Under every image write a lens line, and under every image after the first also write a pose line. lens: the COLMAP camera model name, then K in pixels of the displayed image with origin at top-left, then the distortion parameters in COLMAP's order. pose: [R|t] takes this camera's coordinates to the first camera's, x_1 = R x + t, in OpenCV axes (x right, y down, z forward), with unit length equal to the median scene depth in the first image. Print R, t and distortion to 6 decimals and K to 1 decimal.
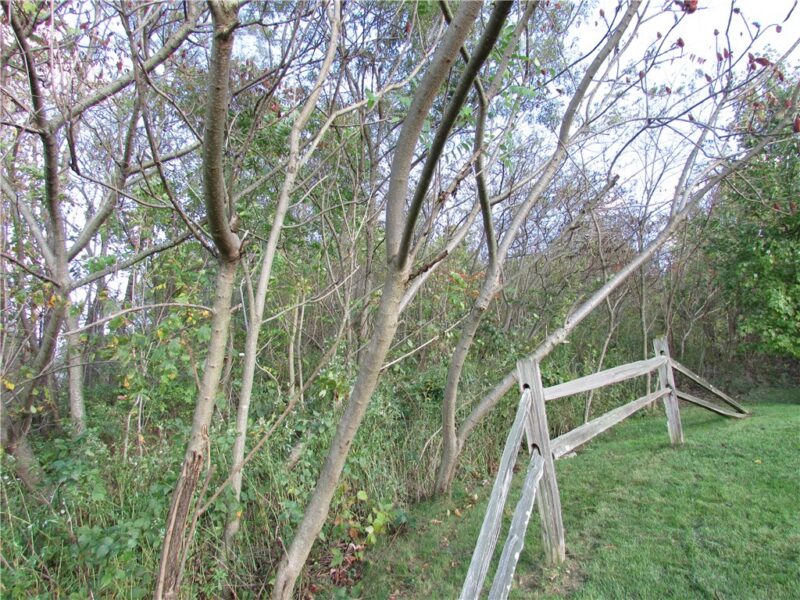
lens RADIAL K [[589.8, 0, 401.0], [0, 589.8, 312.6], [0, 0, 1]] dist [-0.015575, -0.002694]
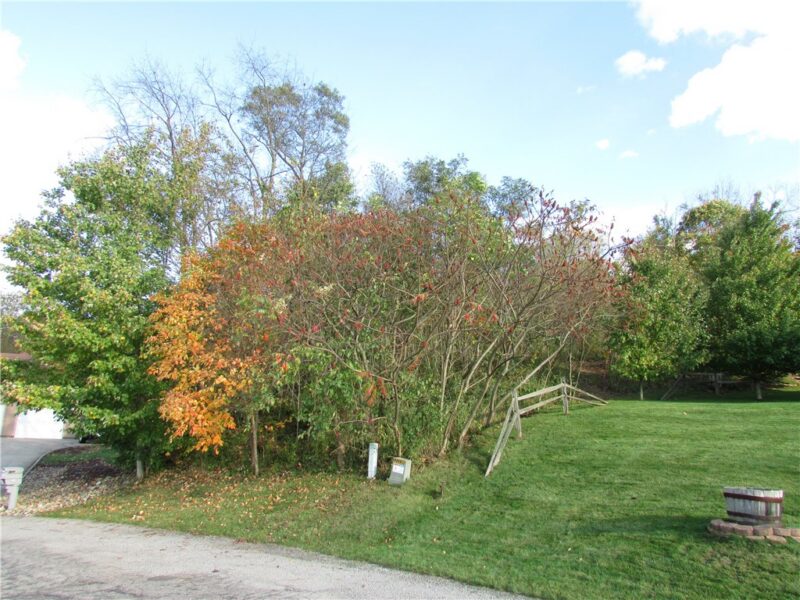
lens RADIAL K [[589.8, 0, 401.0], [0, 589.8, 312.6], [0, 0, 1]] dist [-0.015575, -0.002694]
pose [[0.999766, 0.021372, -0.003259, -0.475887], [-0.021246, 0.999166, 0.034864, -0.487829], [0.004001, -0.034787, 0.999387, -2.565406]]
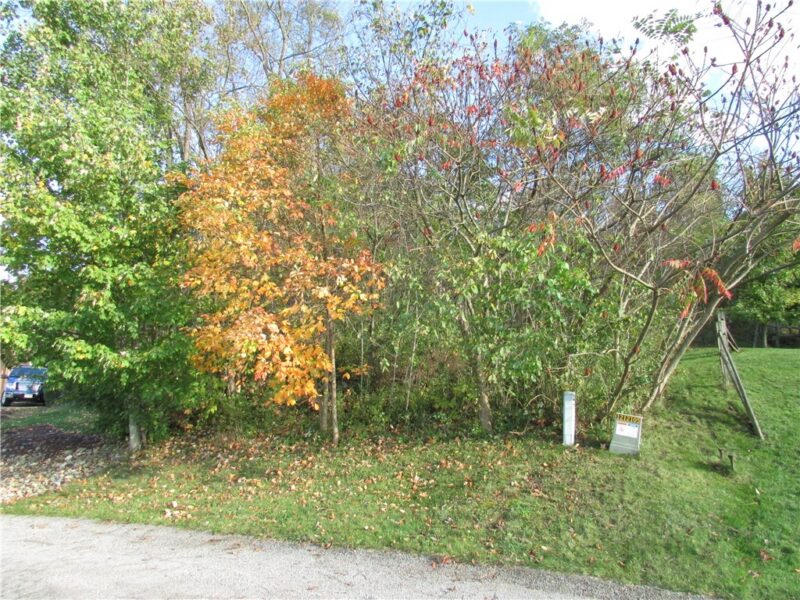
lens RADIAL K [[589.8, 0, 401.0], [0, 589.8, 312.6], [0, 0, 1]] dist [-0.015575, -0.002694]
pose [[0.989448, 0.038989, 0.139541, -1.459134], [-0.051231, 0.995042, 0.085247, -0.109494], [-0.135526, -0.091497, 0.986540, -1.399432]]
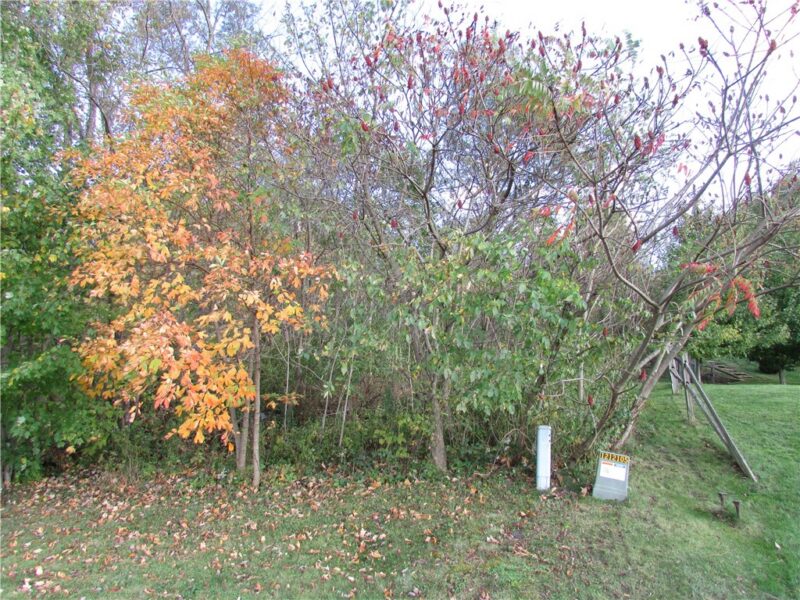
lens RADIAL K [[589.8, 0, 401.0], [0, 589.8, 312.6], [0, 0, 1]] dist [-0.015575, -0.002694]
pose [[0.955469, 0.084669, 0.282684, -1.511182], [-0.093014, 0.995533, 0.016206, -0.015213], [-0.280049, -0.041777, 0.959076, -1.033876]]
